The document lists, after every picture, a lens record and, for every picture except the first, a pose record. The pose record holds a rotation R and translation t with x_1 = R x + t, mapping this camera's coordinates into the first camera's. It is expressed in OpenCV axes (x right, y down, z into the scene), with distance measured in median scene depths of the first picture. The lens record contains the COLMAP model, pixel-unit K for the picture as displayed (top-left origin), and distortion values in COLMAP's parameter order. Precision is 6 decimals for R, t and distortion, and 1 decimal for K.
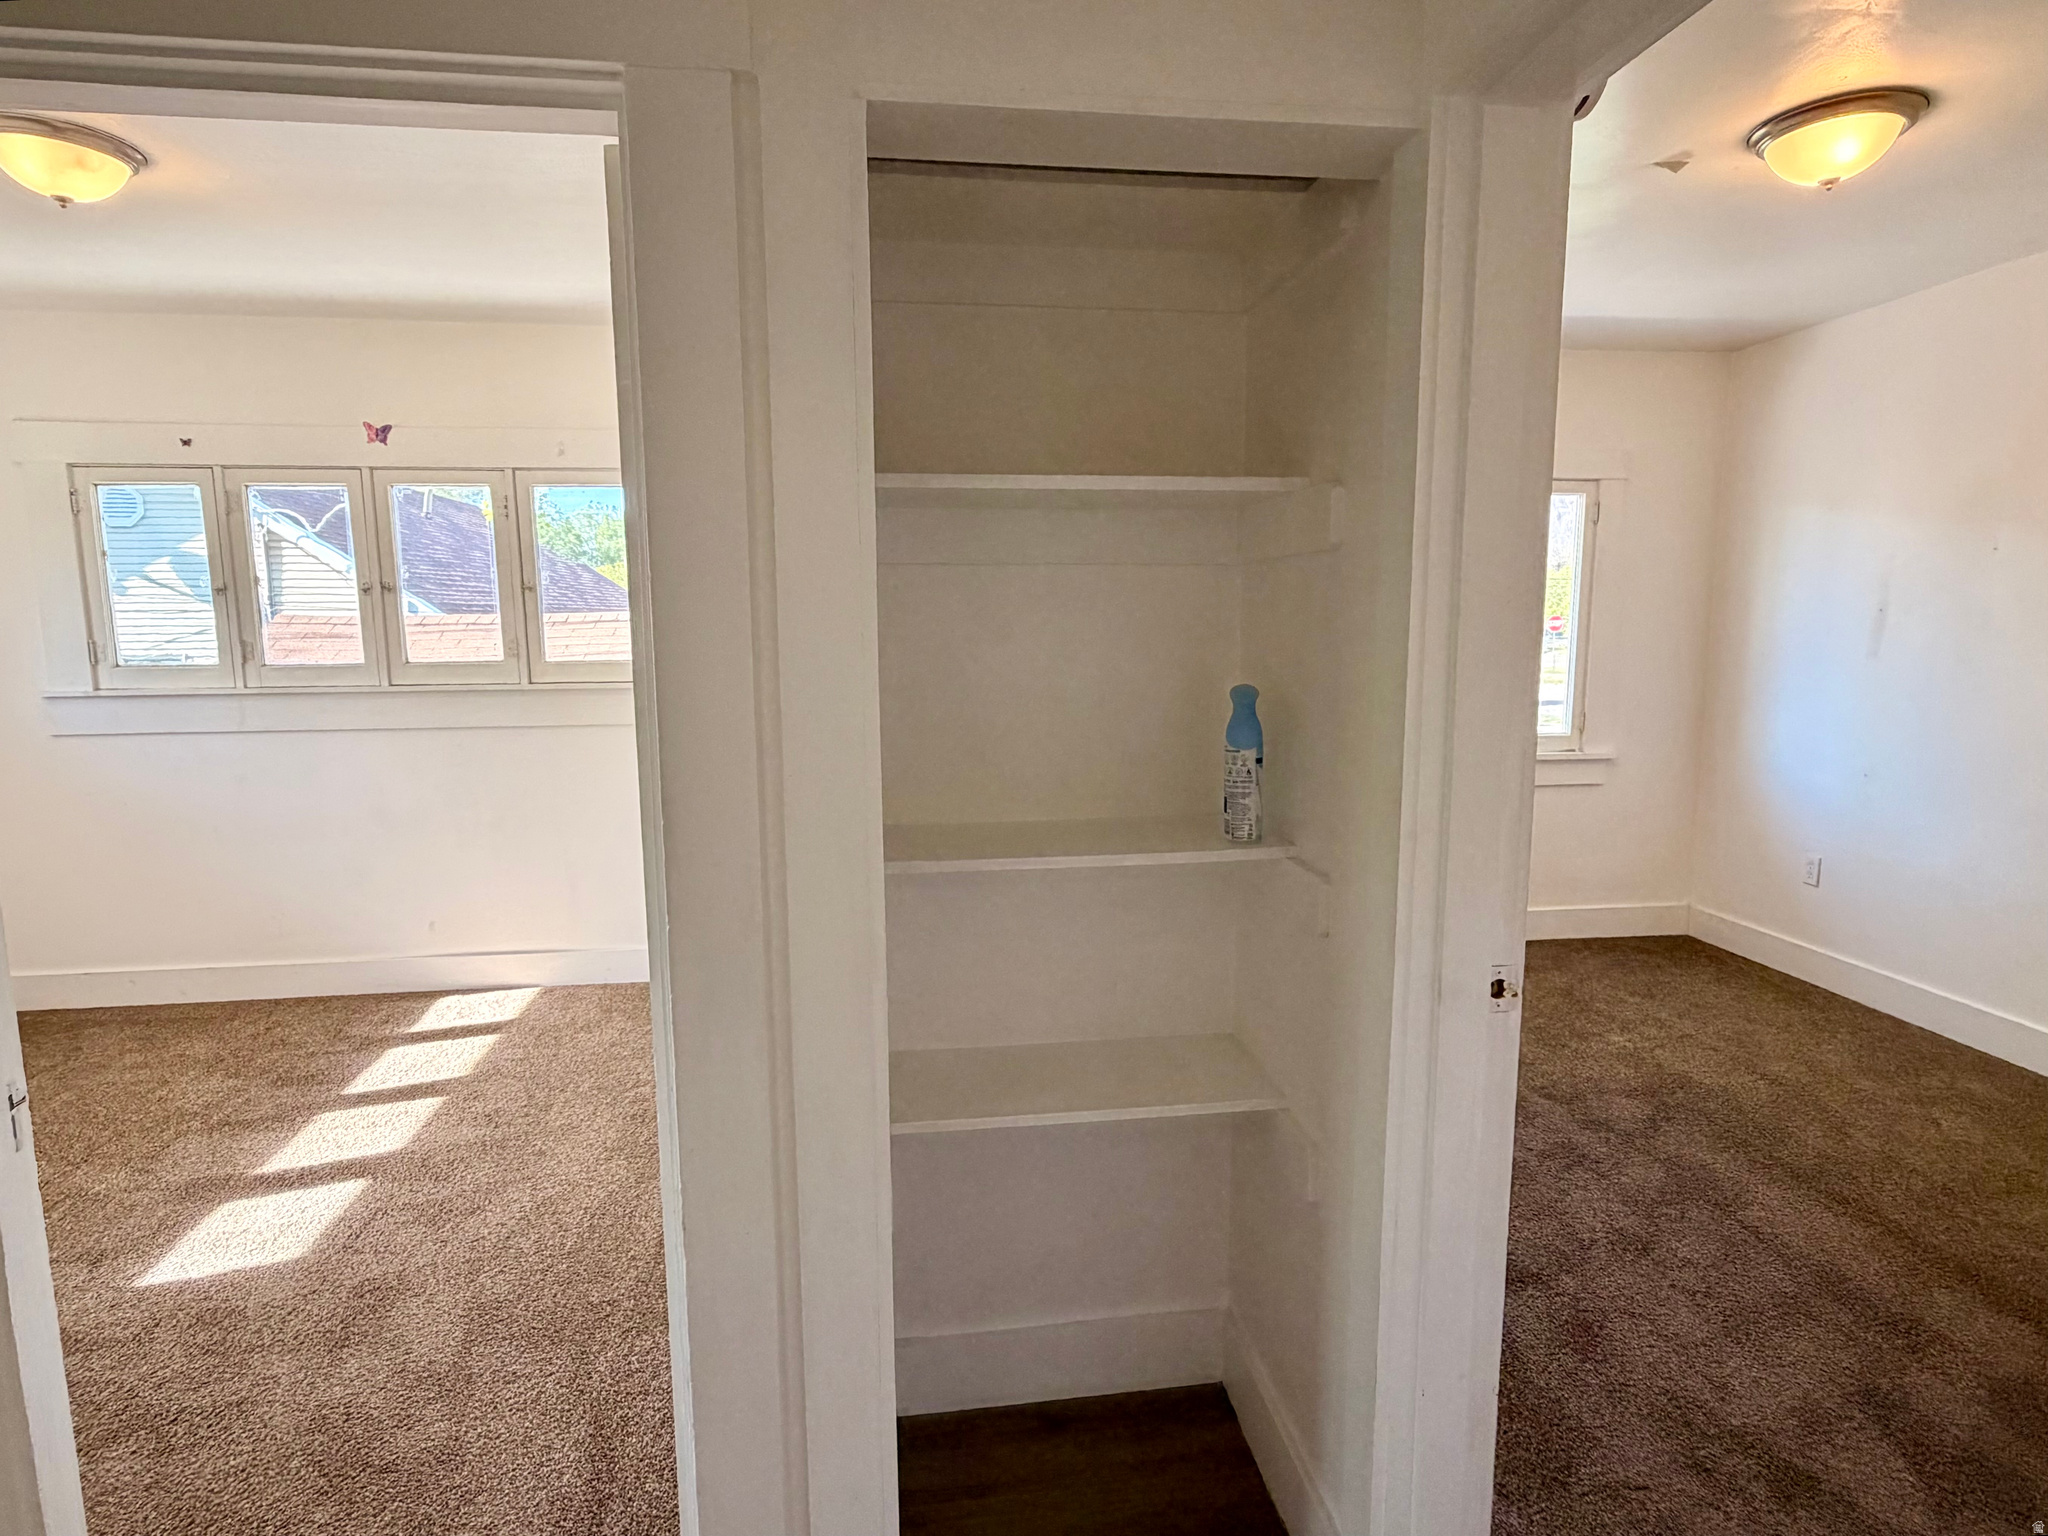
lens RADIAL K [[1102.3, 0, 1024.0], [0, 1102.3, 768.0], [0, 0, 1]] dist [0.000680, 0.001109]
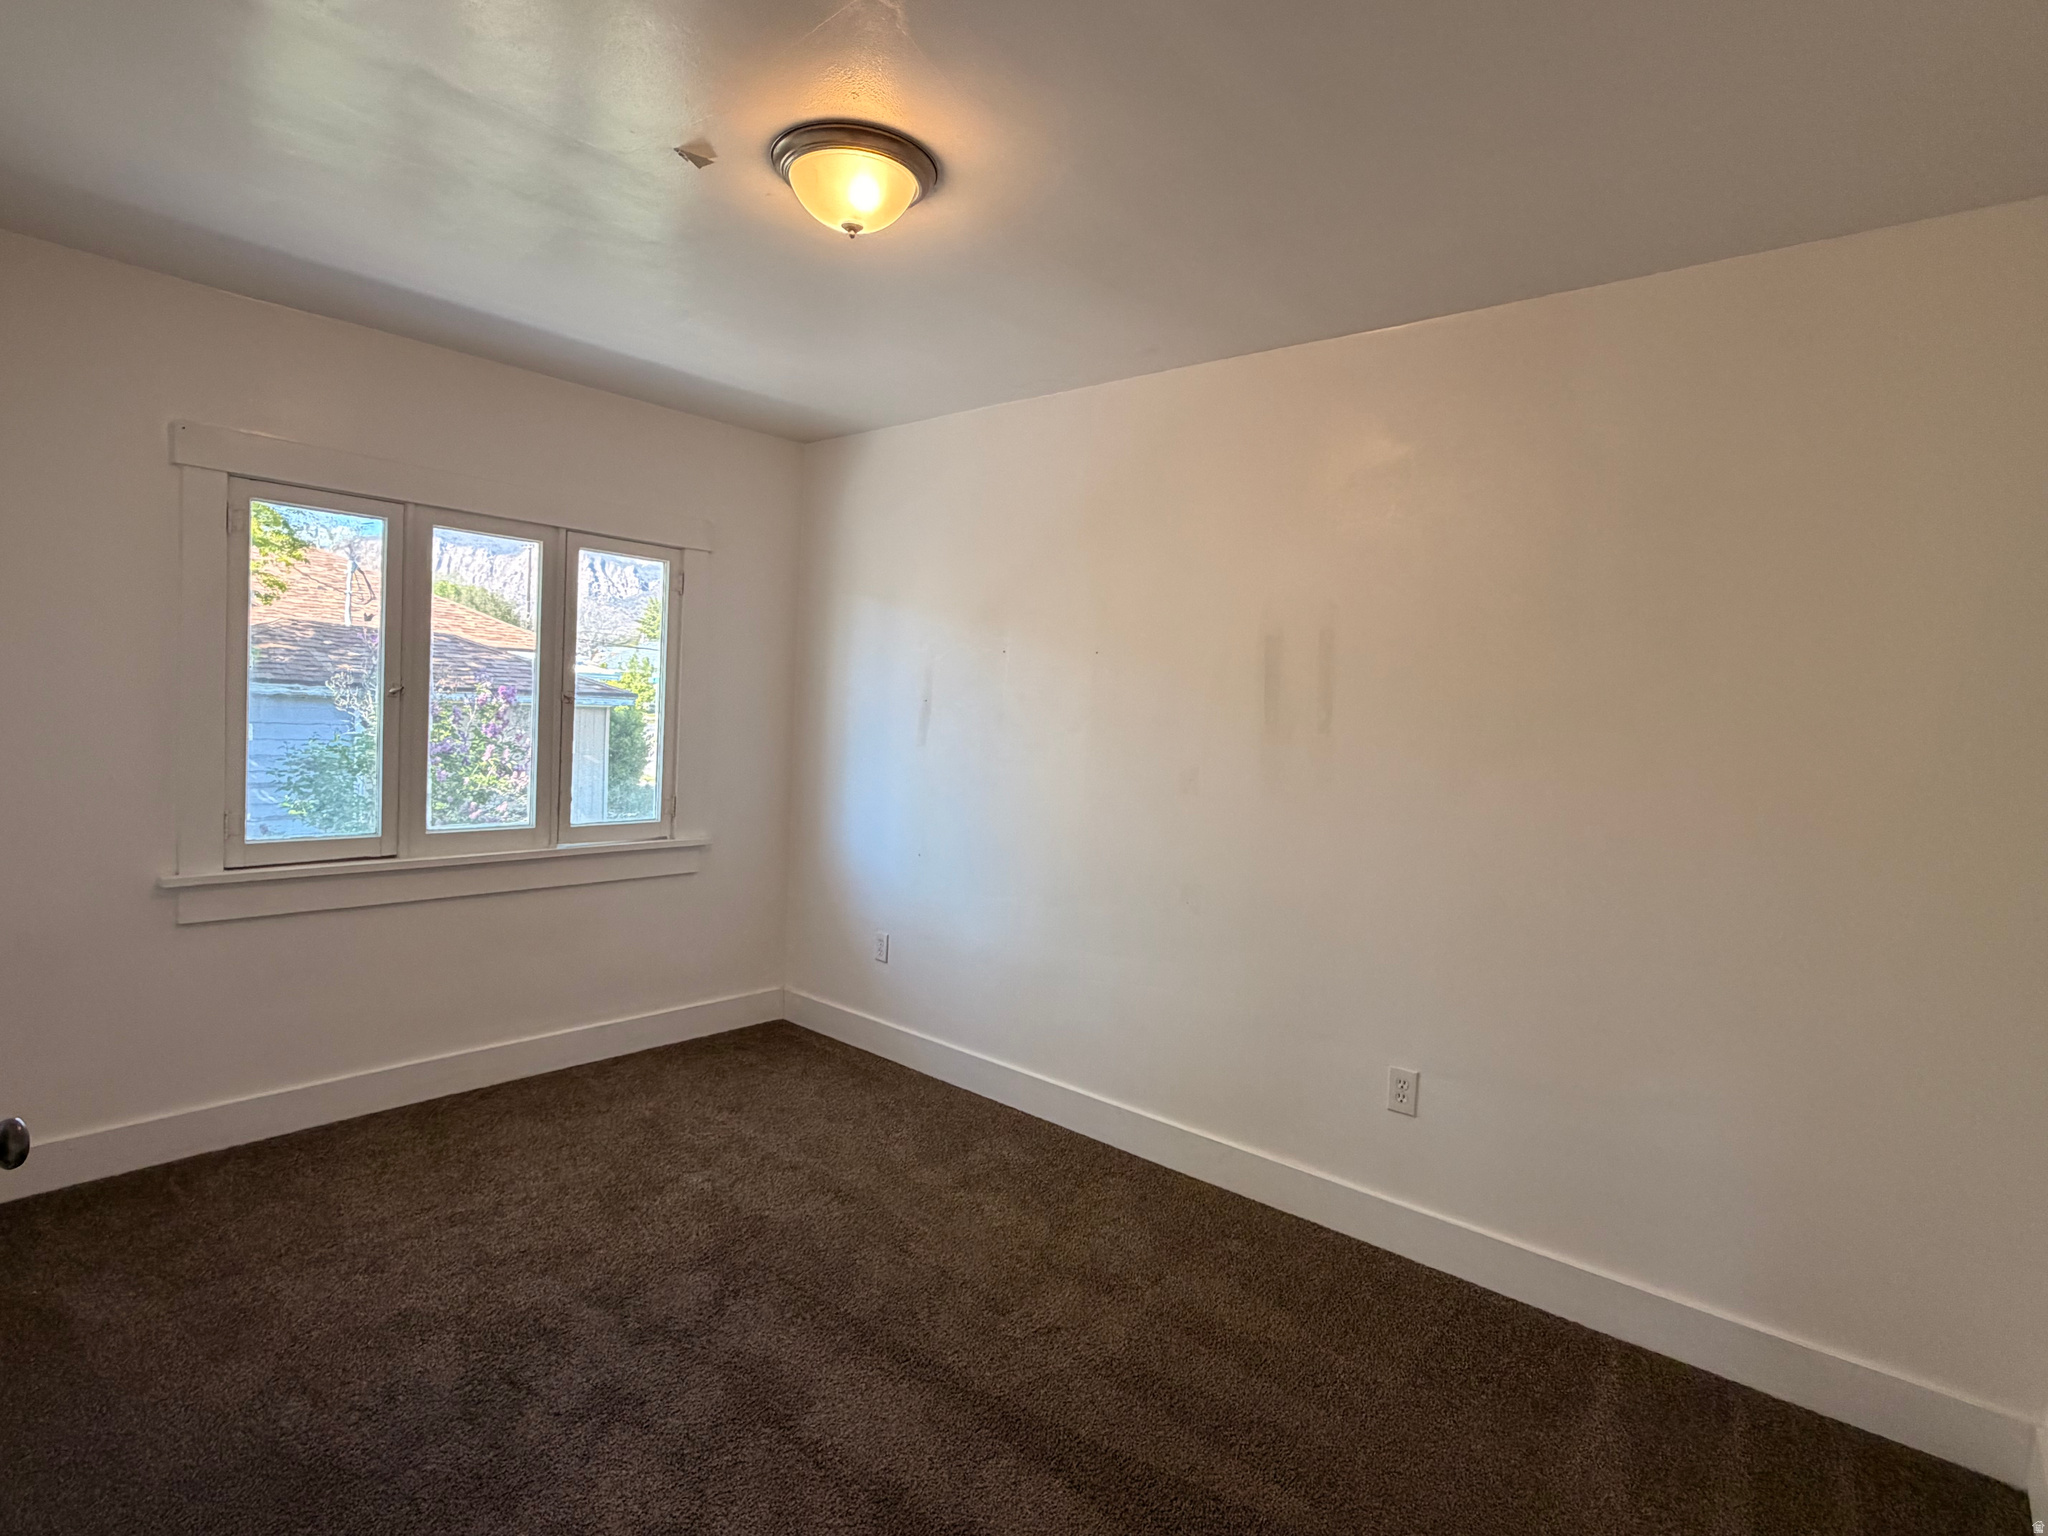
lens RADIAL K [[1046.4, 0, 1021.8], [0, 1046.4, 763.1], [0, 0, 1]] dist [0.001029, 0.000339]
pose [[0.741292, 0.006126, 0.671155, 0.192479], [0.036212, 0.998137, -0.049107, -0.034831], [-0.670205, 0.060706, 0.739689, 0.221945]]
